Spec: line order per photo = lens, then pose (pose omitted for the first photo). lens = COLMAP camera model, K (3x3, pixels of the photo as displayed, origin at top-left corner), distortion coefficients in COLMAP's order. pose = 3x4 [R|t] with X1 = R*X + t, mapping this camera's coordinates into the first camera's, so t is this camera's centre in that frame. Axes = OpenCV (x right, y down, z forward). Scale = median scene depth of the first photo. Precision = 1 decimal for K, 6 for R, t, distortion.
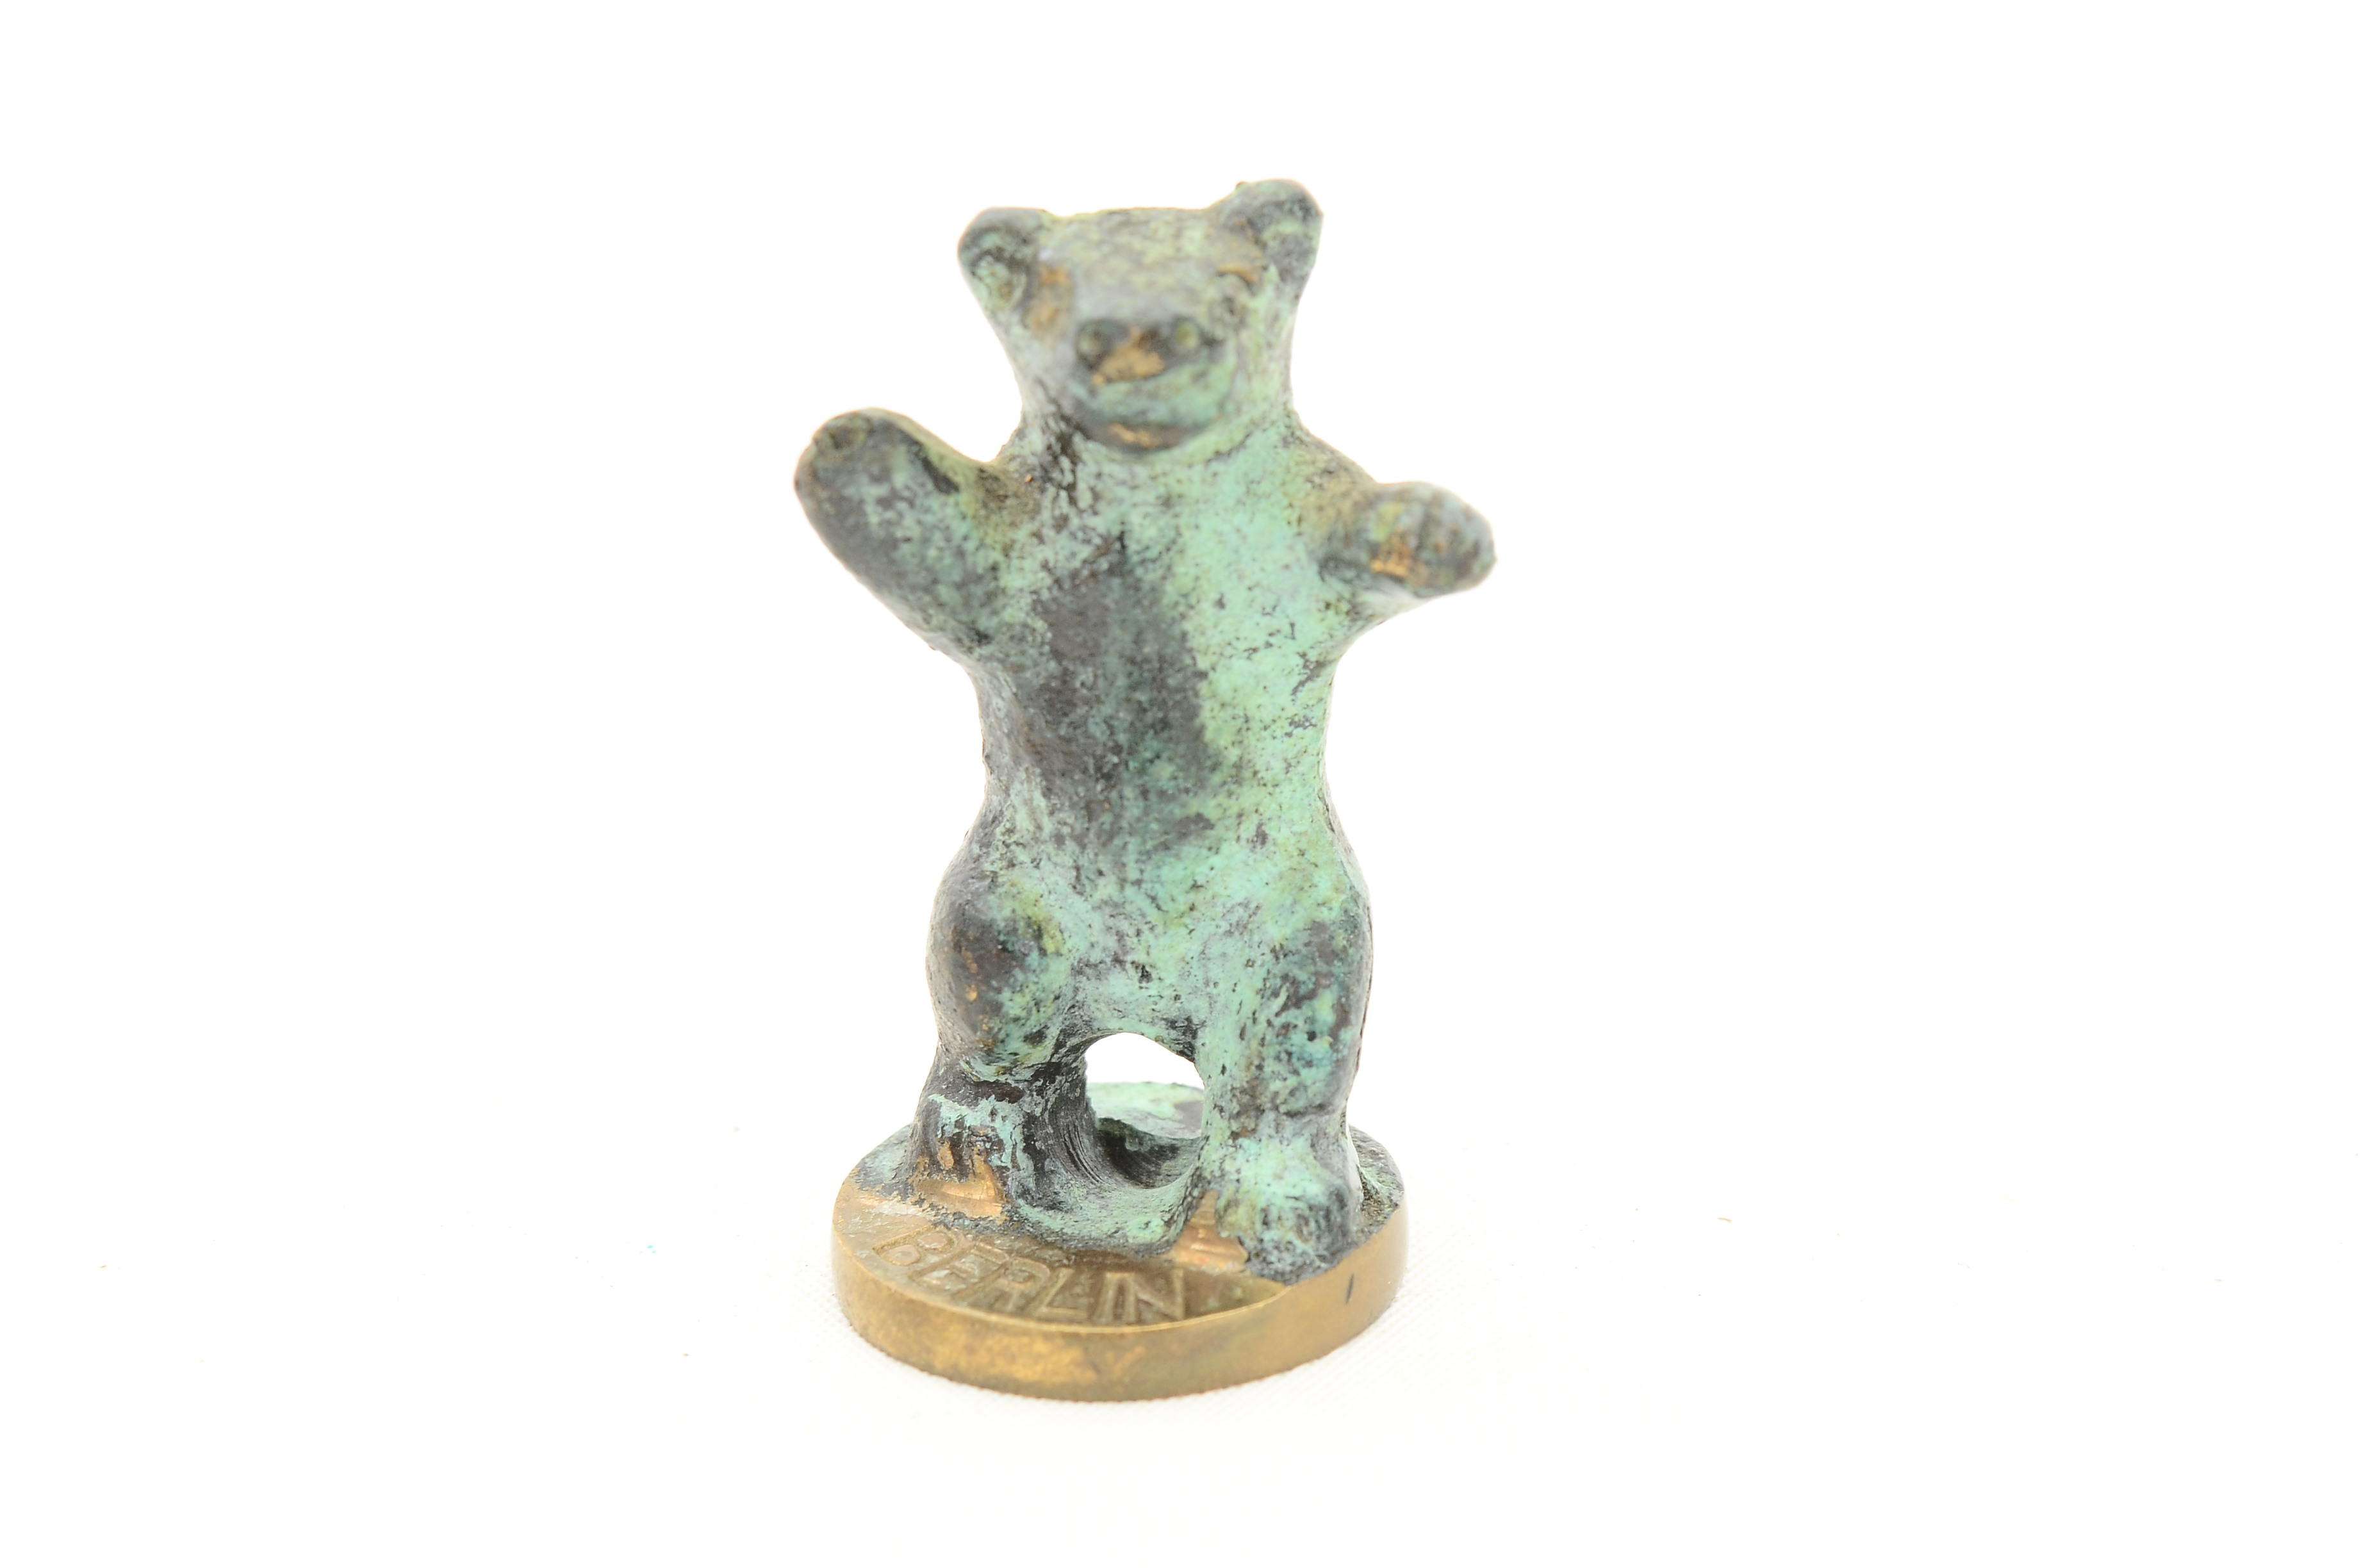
lens RADIAL K [[5125.7, 0, 1184.0], [0, 5125.7, 784.0], [0, 0, 1]] dist [0.006372, -0.022074]
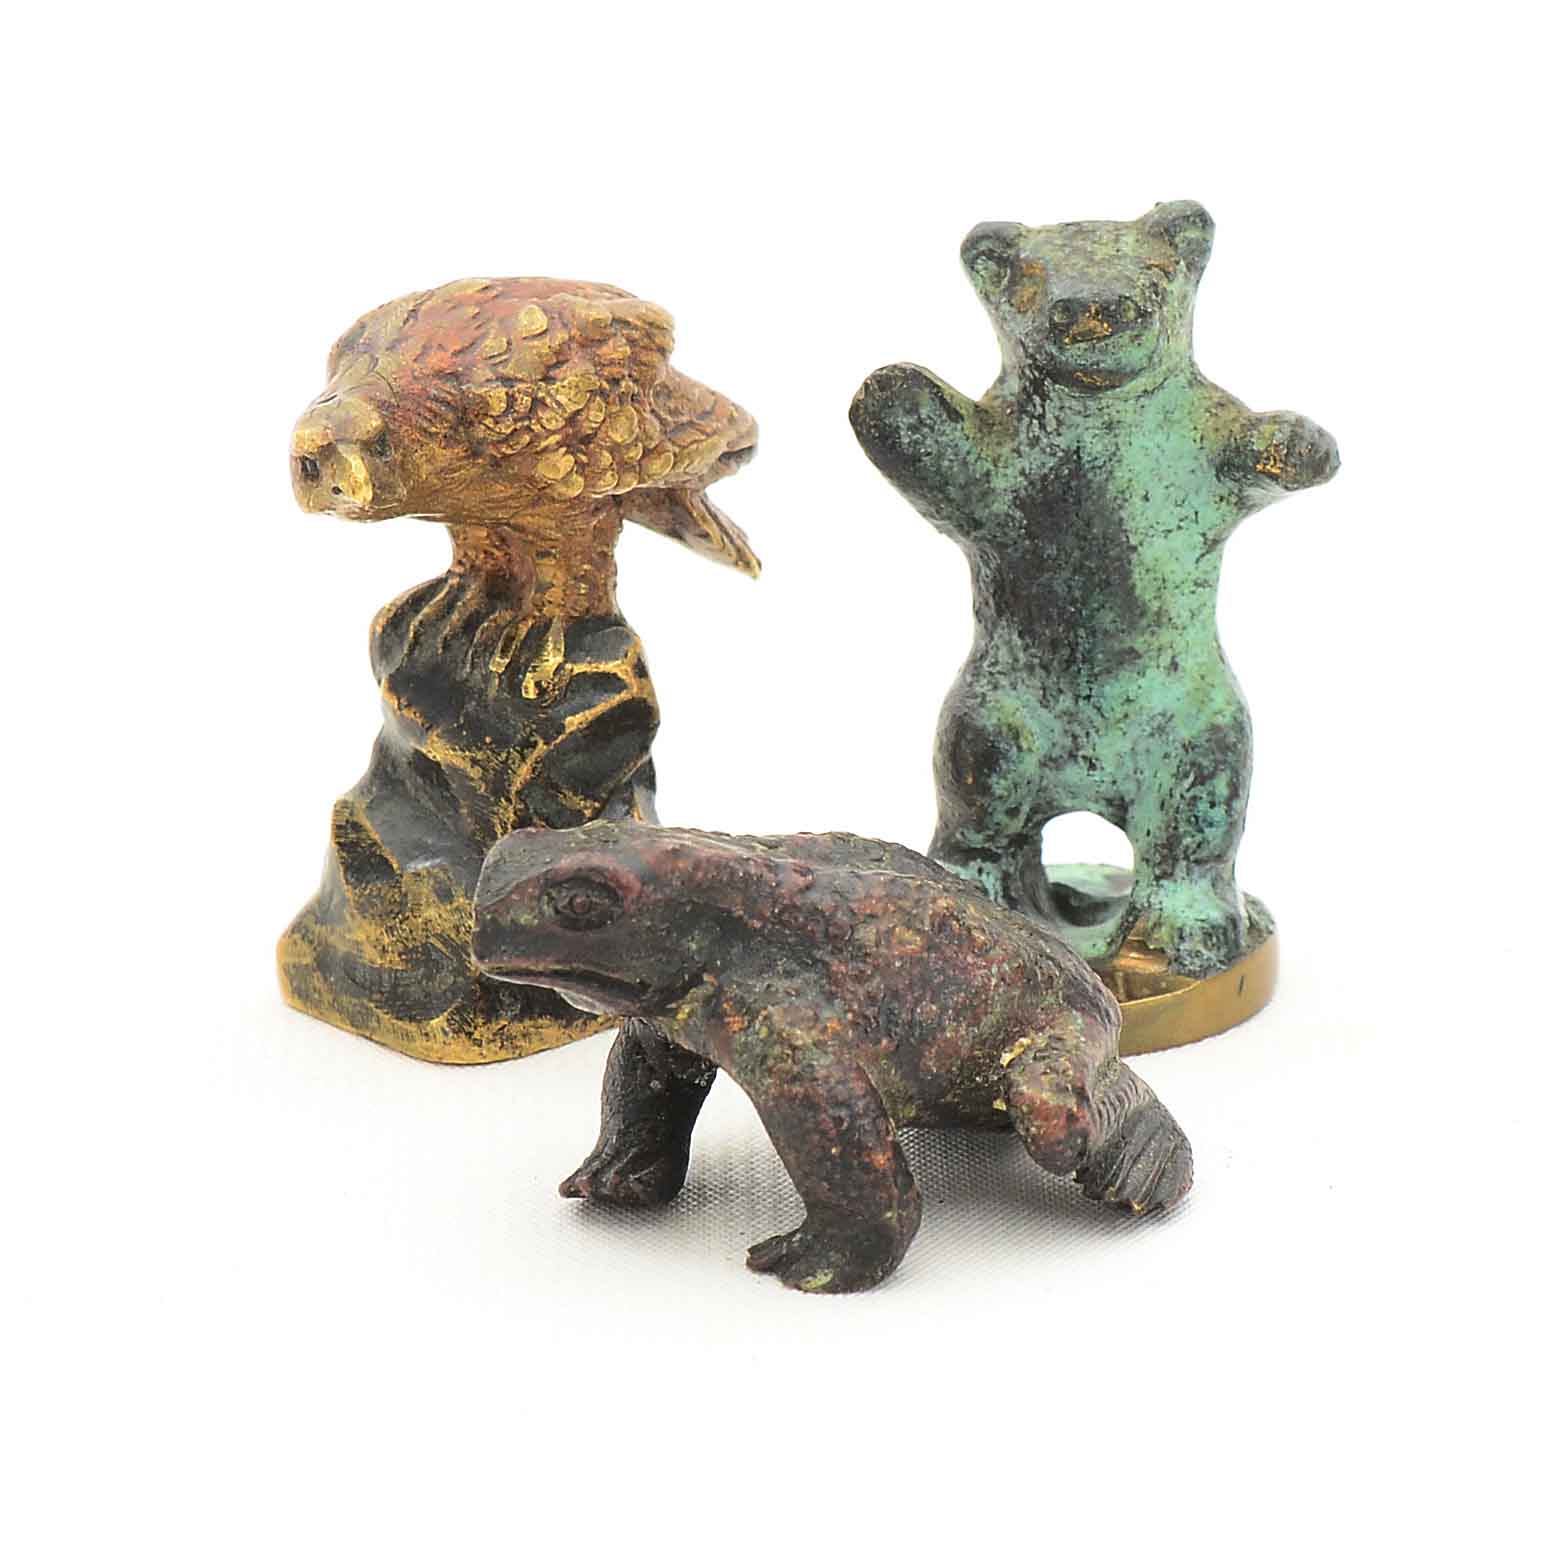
lens RADIAL K [[7971.0, 0, 782.0], [0, 7971.0, 782.0], [0, 0, 1]] dist [-0.052963, 4.139908]
pose [[0.999946, -0.009435, 0.004273, -0.102976], [0.009548, 0.999582, -0.027288, 0.101763], [-0.004014, 0.027327, 0.999618, -1.192920]]
